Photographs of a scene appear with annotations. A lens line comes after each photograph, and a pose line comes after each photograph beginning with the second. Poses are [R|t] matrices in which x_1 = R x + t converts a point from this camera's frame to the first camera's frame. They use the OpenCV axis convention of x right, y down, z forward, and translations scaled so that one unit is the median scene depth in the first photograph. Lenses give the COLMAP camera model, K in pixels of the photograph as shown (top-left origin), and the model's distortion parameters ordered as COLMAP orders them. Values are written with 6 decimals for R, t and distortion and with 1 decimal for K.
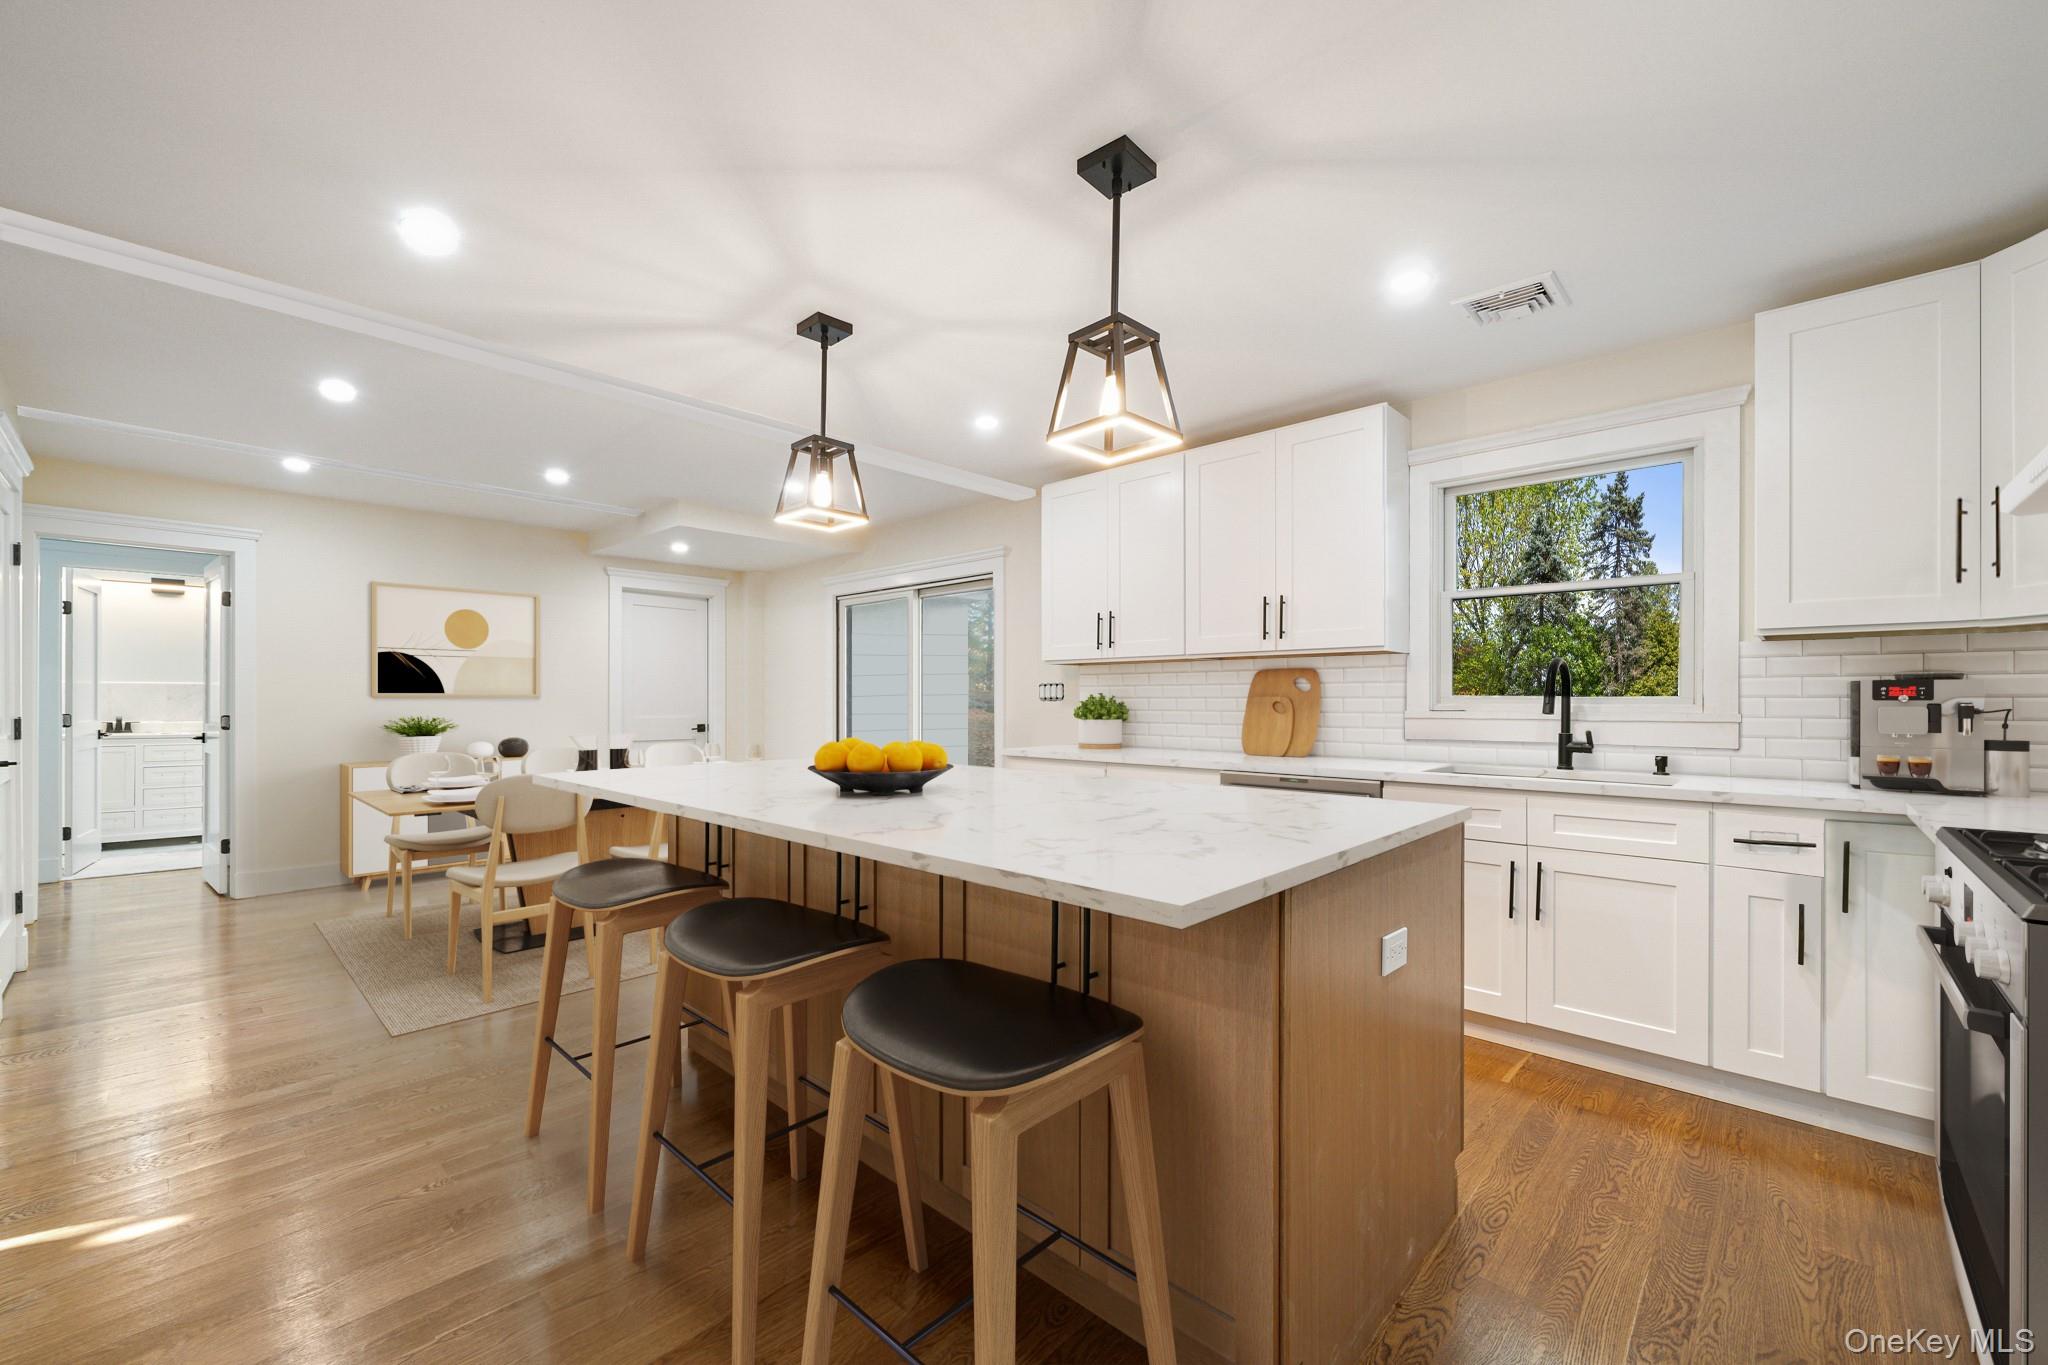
lens RADIAL K [[819.6, 0, 1010.4], [0, 819.6, 693.5], [0, 0, 1]] dist [0.000068, -0.000072]
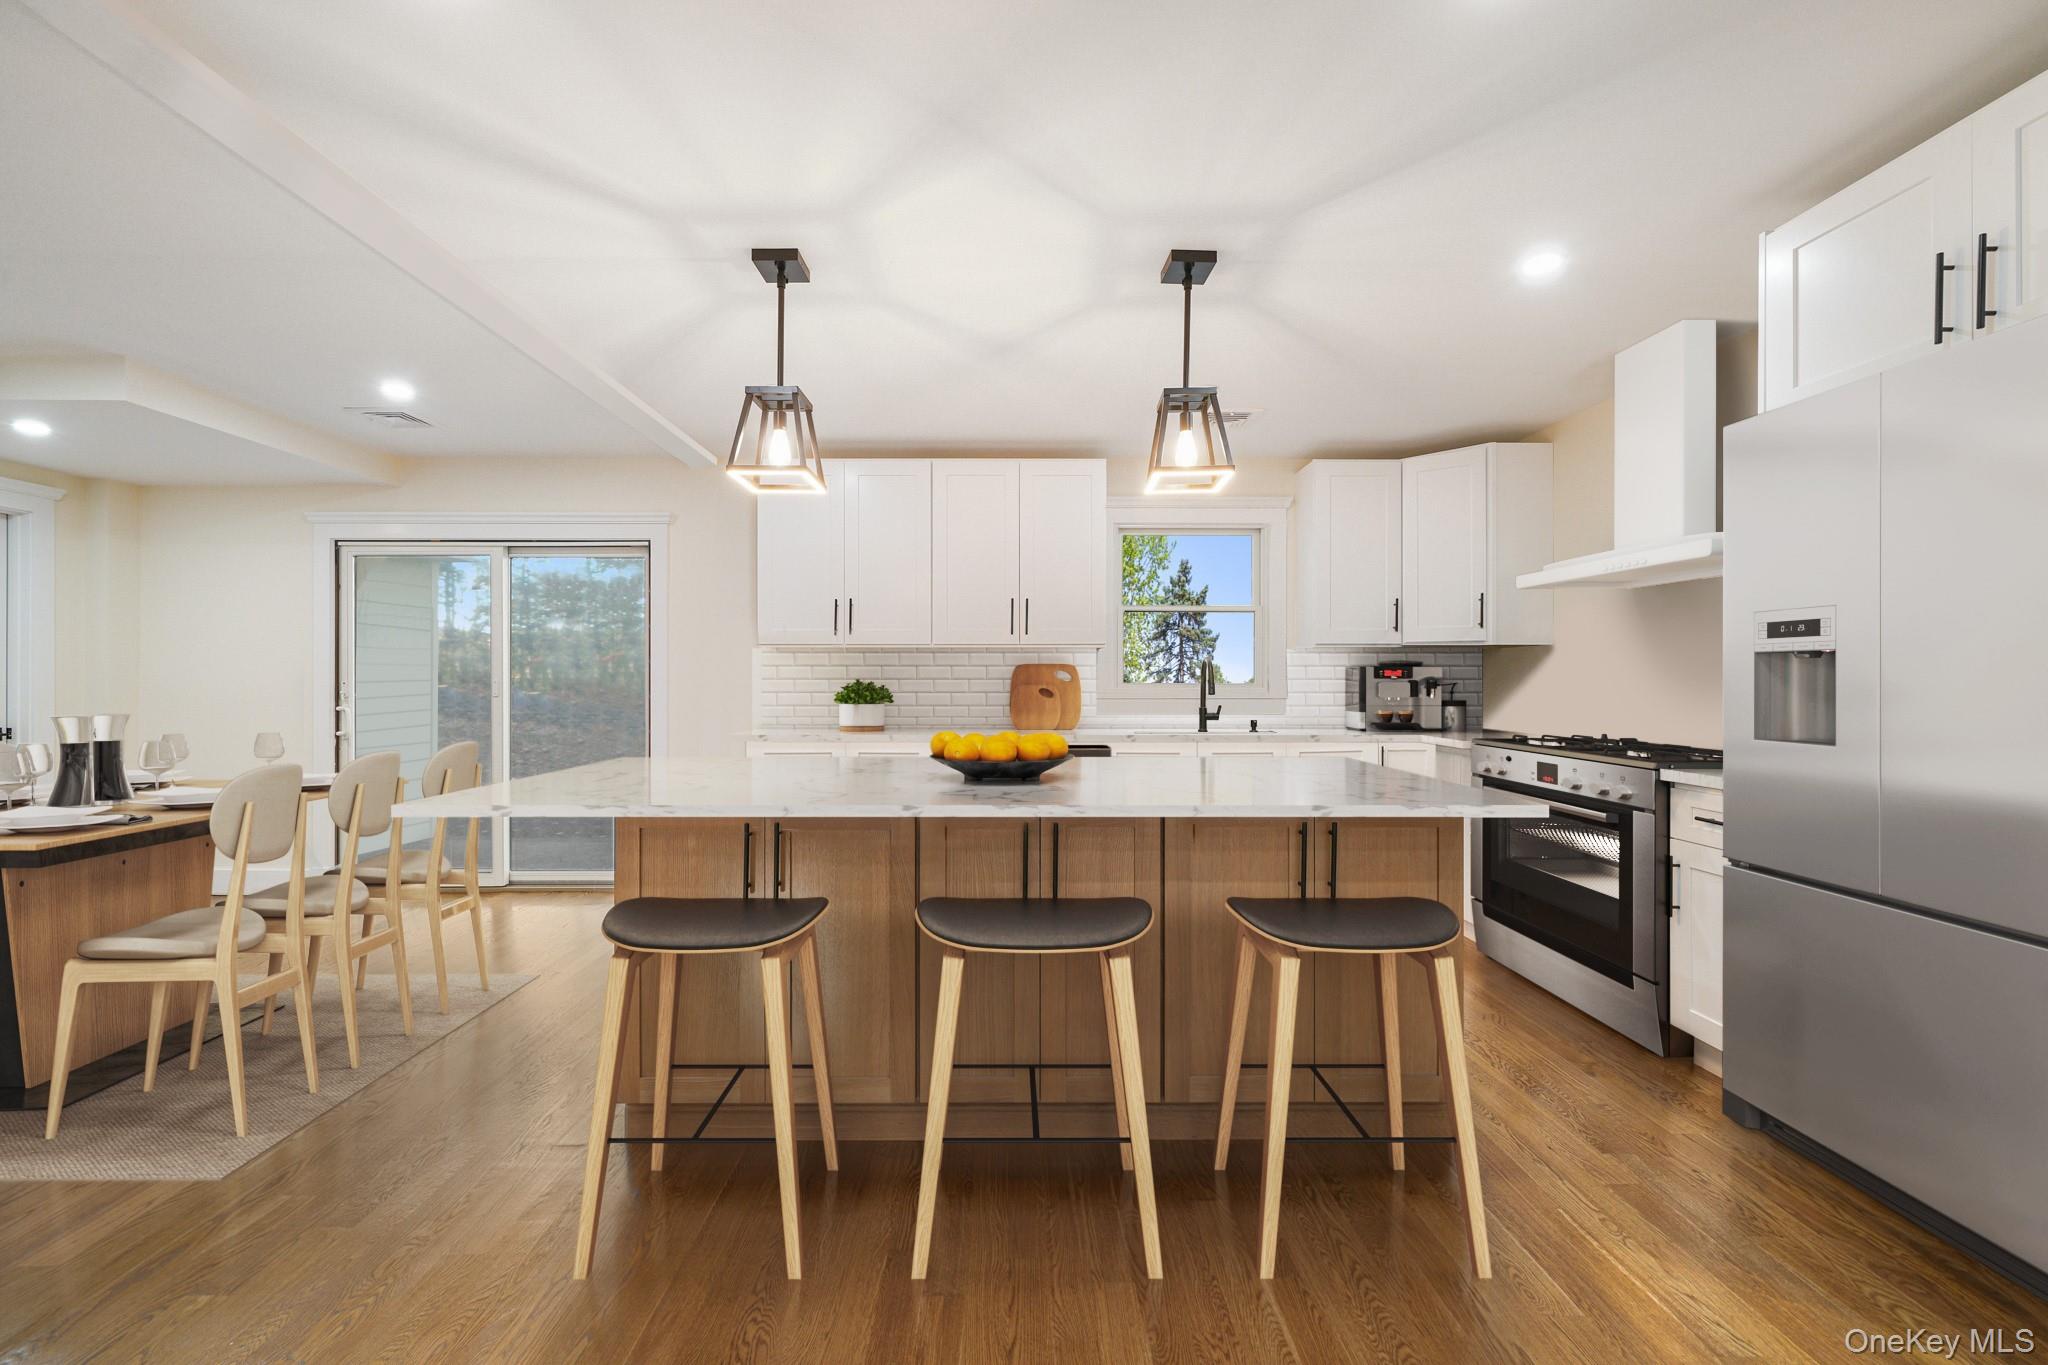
lens RADIAL K [[819.6, 0, 1010.4], [0, 819.6, 693.5], [0, 0, 1]] dist [0.000068, -0.000072]
pose [[0.713585, -0.011055, 0.700482, -0.614850], [-0.002372, 0.999832, 0.018195, -0.001111], [-0.700565, -0.014645, 0.713438, 0.174501]]
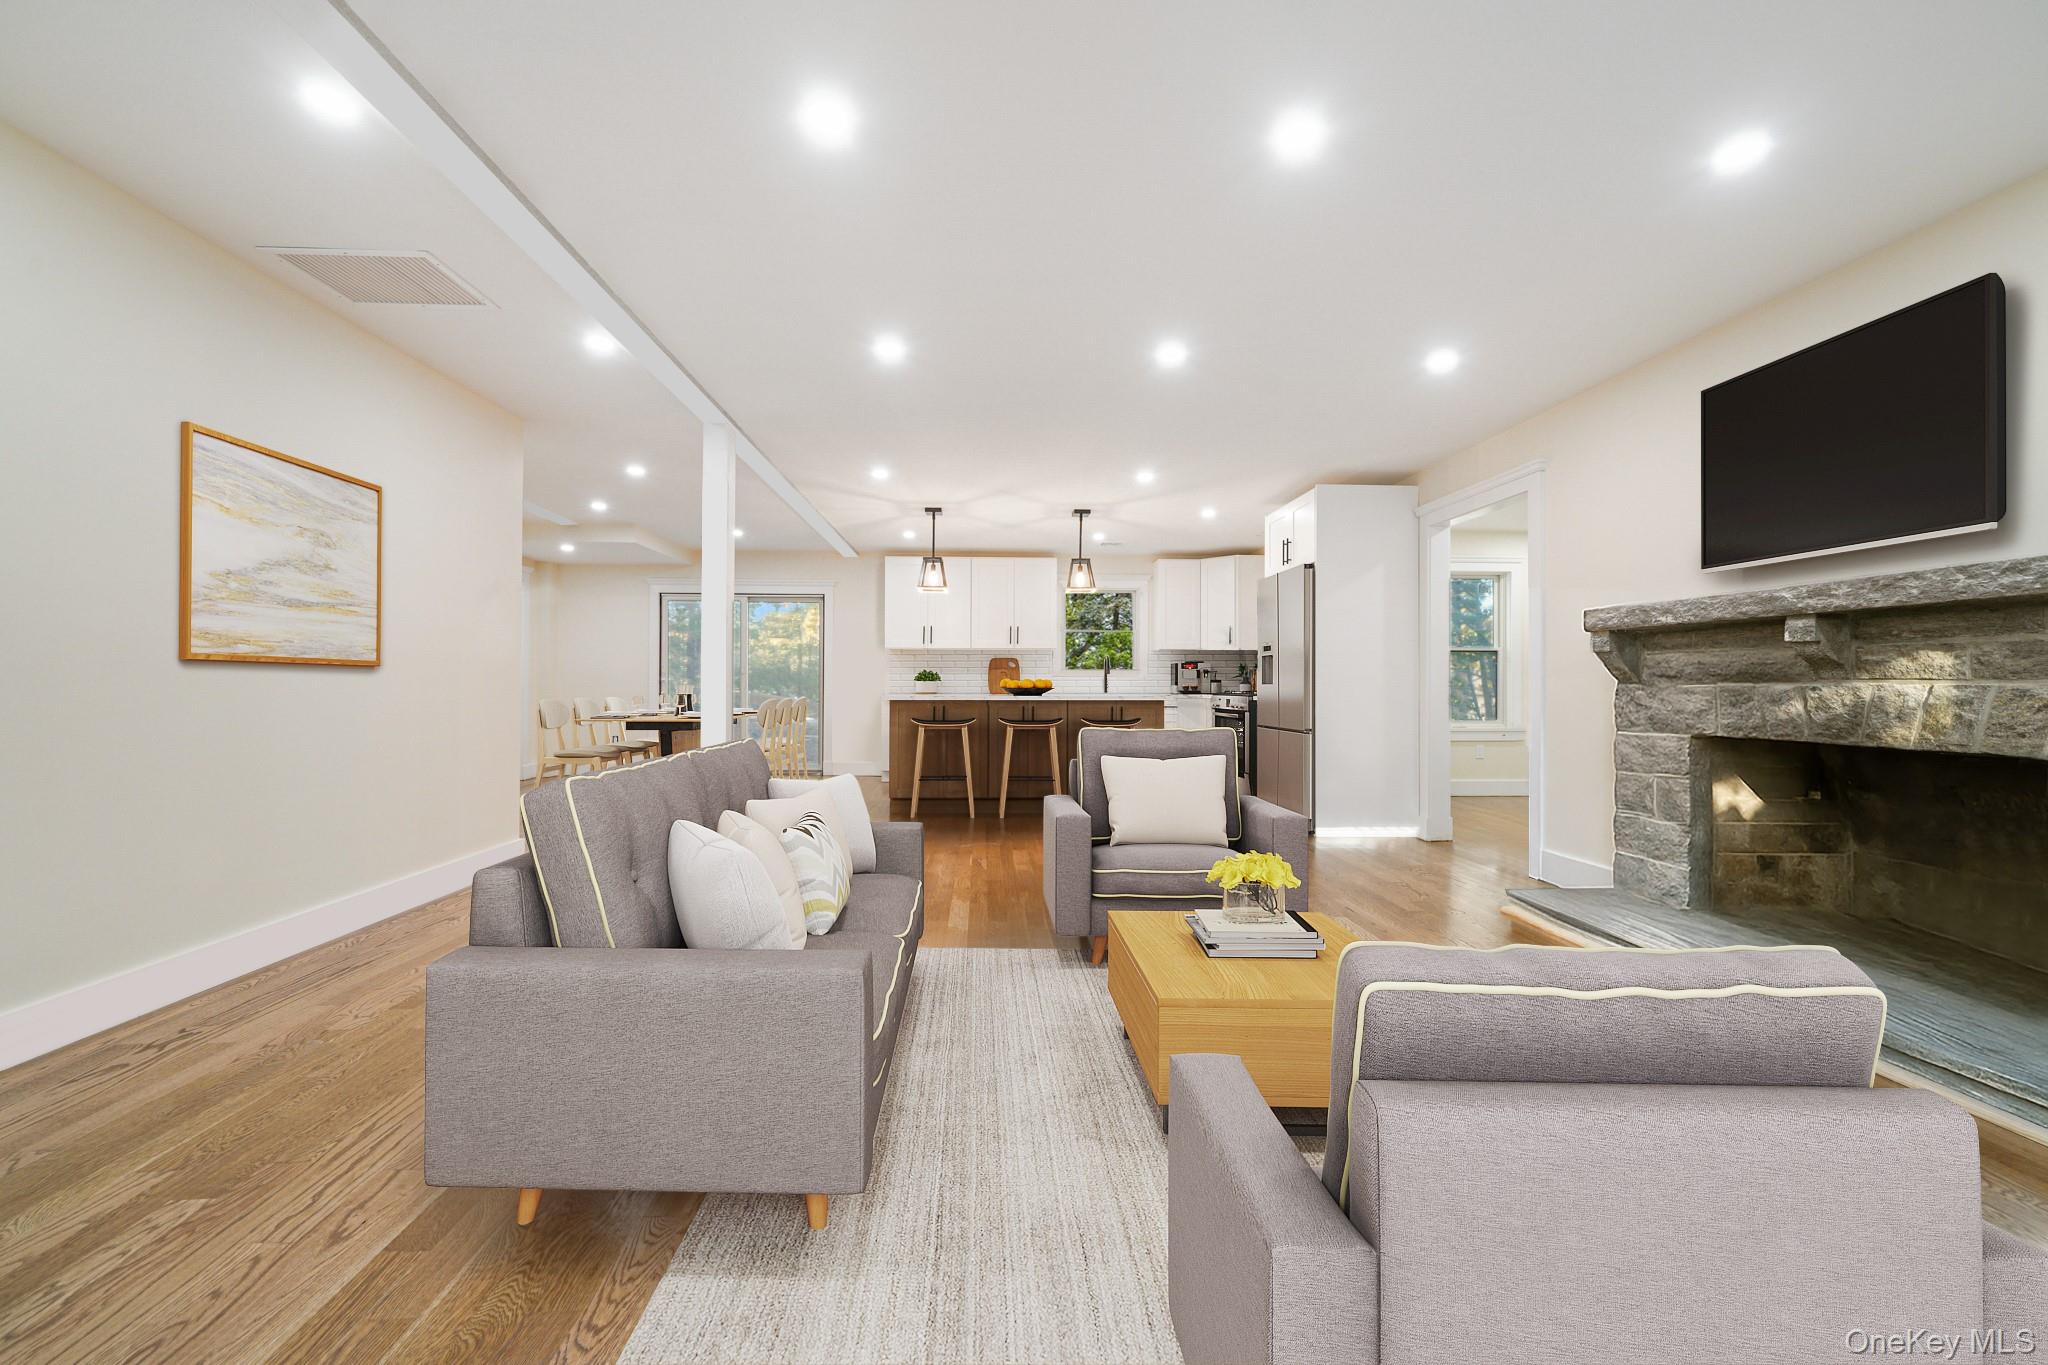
lens RADIAL K [[789.3, 0, 1018.0], [0, 789.3, 678.0], [0, 0, 1]] dist [-0.000061, -0.000140]
pose [[0.685903, 0.010152, 0.727623, -1.597639], [-0.007636, 0.999948, -0.006754, 0.057695], [-0.727653, -0.000924, 0.685944, -0.716342]]
